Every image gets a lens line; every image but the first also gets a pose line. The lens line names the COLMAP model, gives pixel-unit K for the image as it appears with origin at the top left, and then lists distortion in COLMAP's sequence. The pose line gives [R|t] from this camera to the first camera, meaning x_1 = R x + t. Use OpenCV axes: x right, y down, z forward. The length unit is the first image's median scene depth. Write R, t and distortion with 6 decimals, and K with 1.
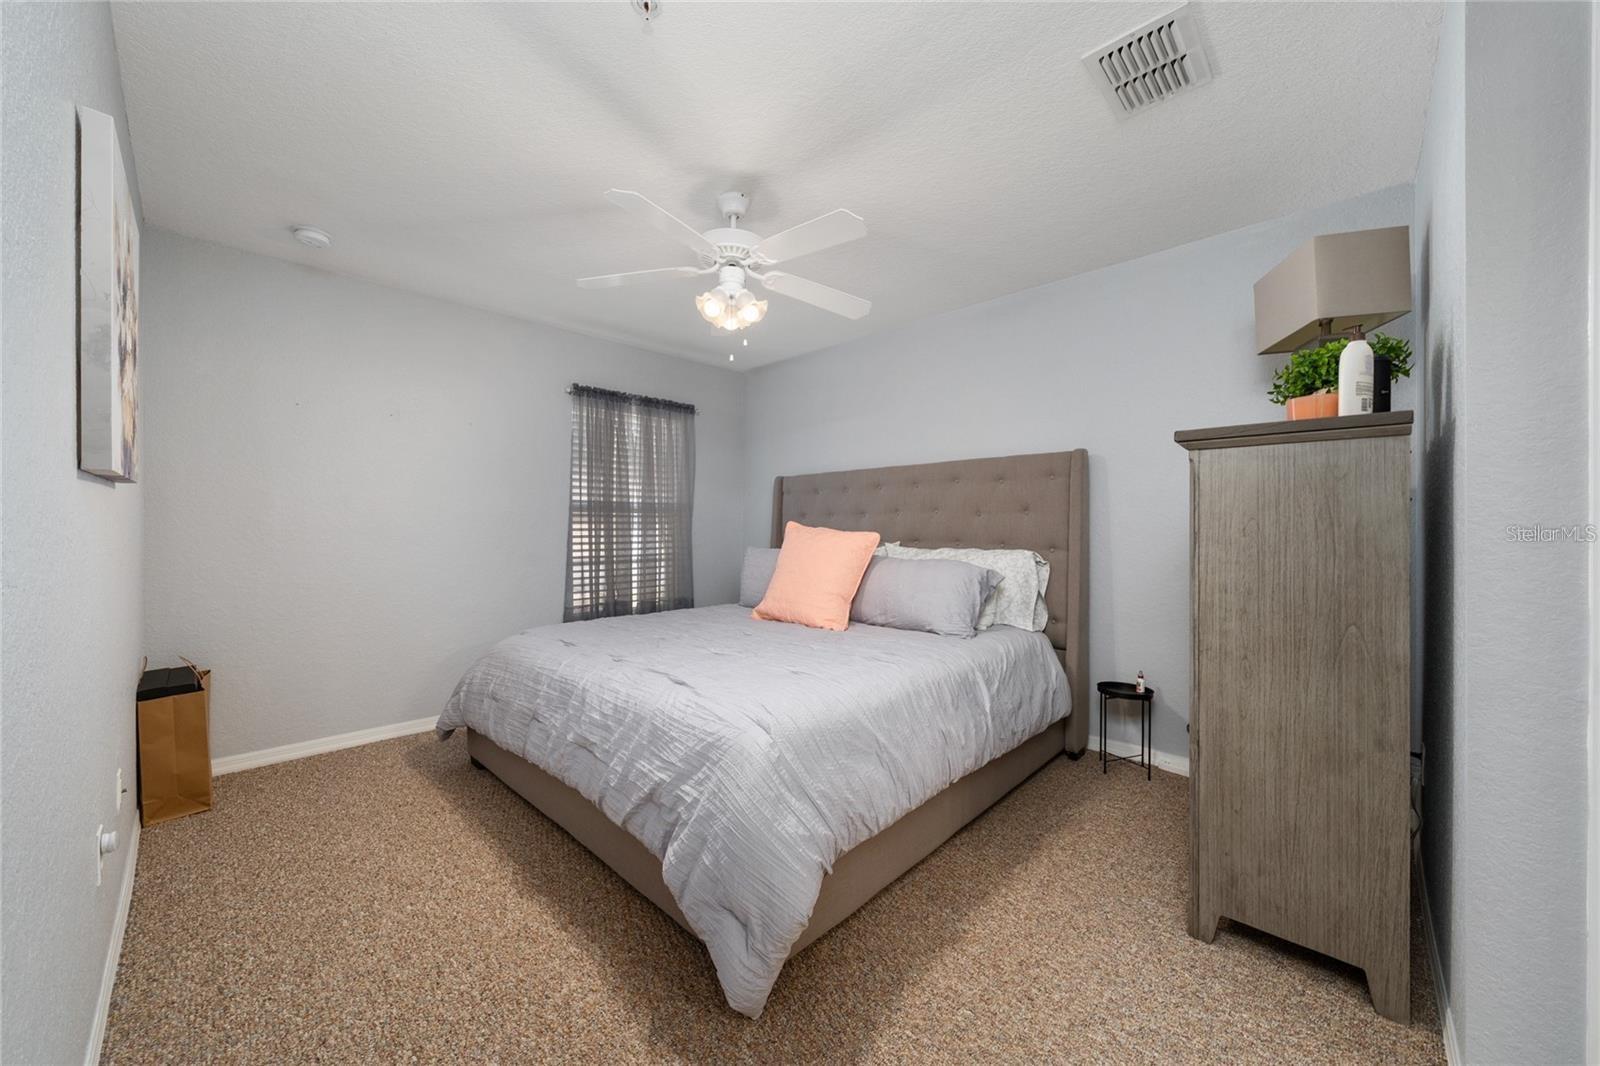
lens RADIAL K [[583.9, 0, 793.9], [0, 583.9, 529.7], [0, 0, 1]] dist [-0.006214, 0.000738]
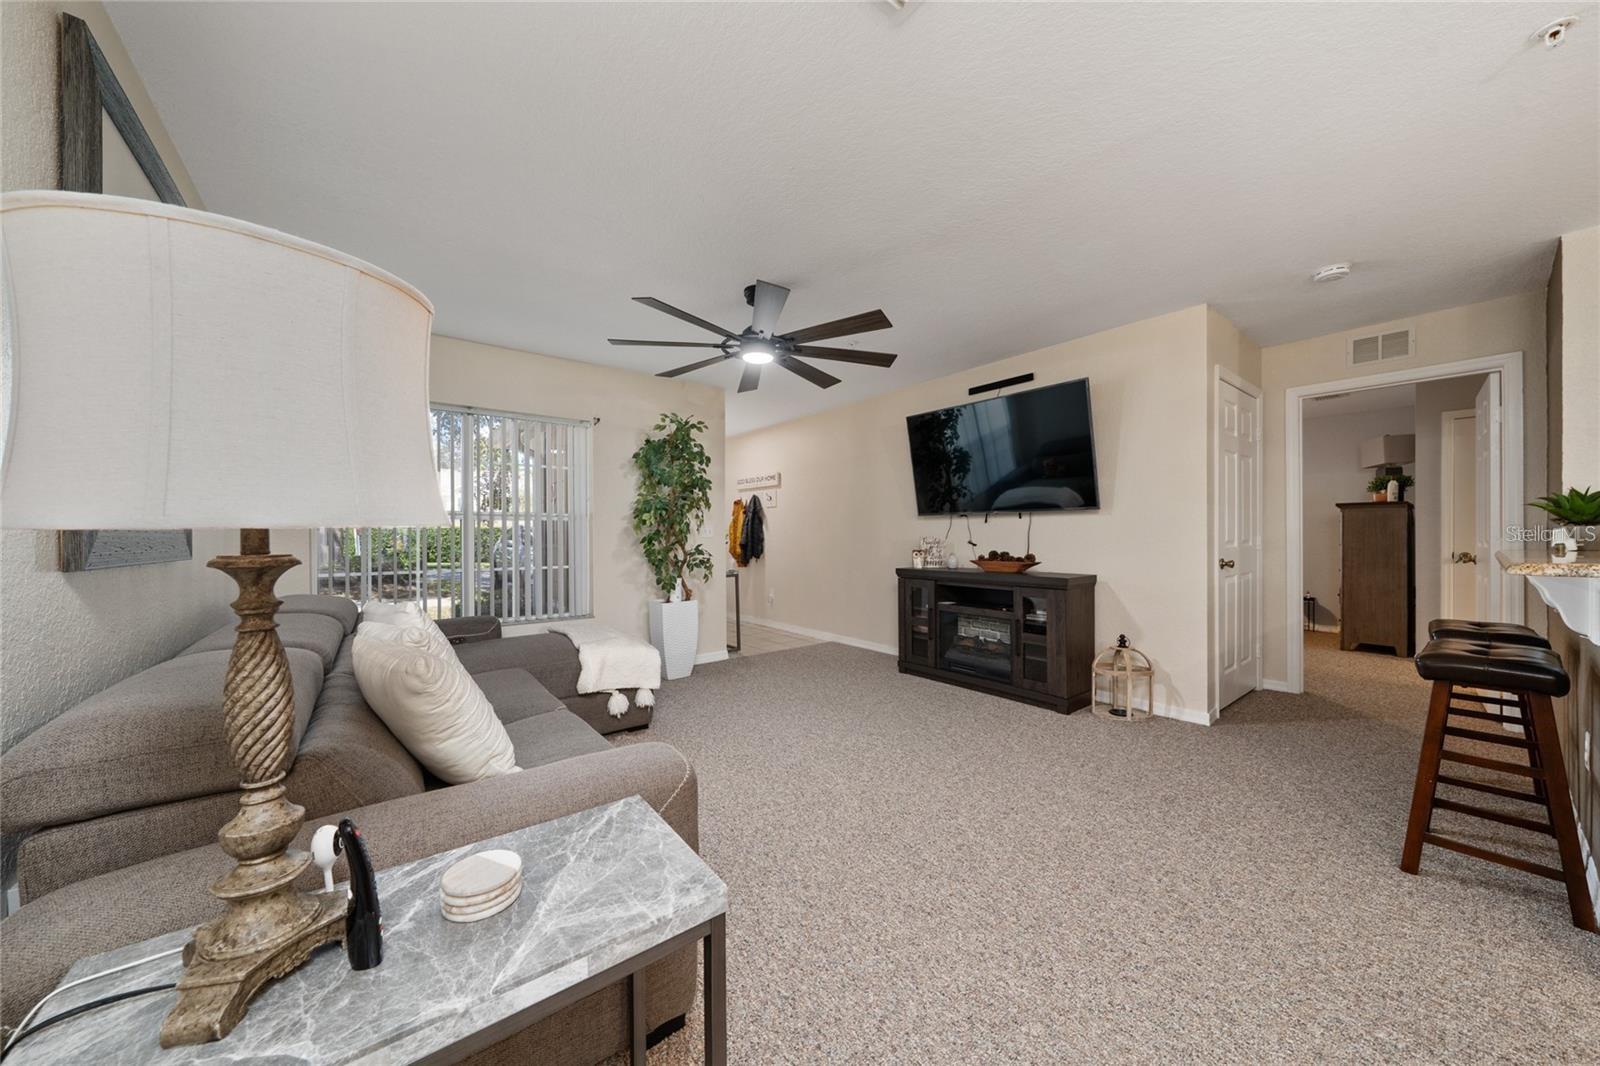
lens RADIAL K [[543.5, 0, 794.1], [0, 543.5, 532.7], [0, 0, 1]] dist [0.002820, 0.000179]
pose [[0.995216, 0.001984, -0.097674, -2.420197], [-0.002198, 0.999995, -0.002079, 0.018904], [0.097670, 0.002284, 0.995216, -2.756666]]
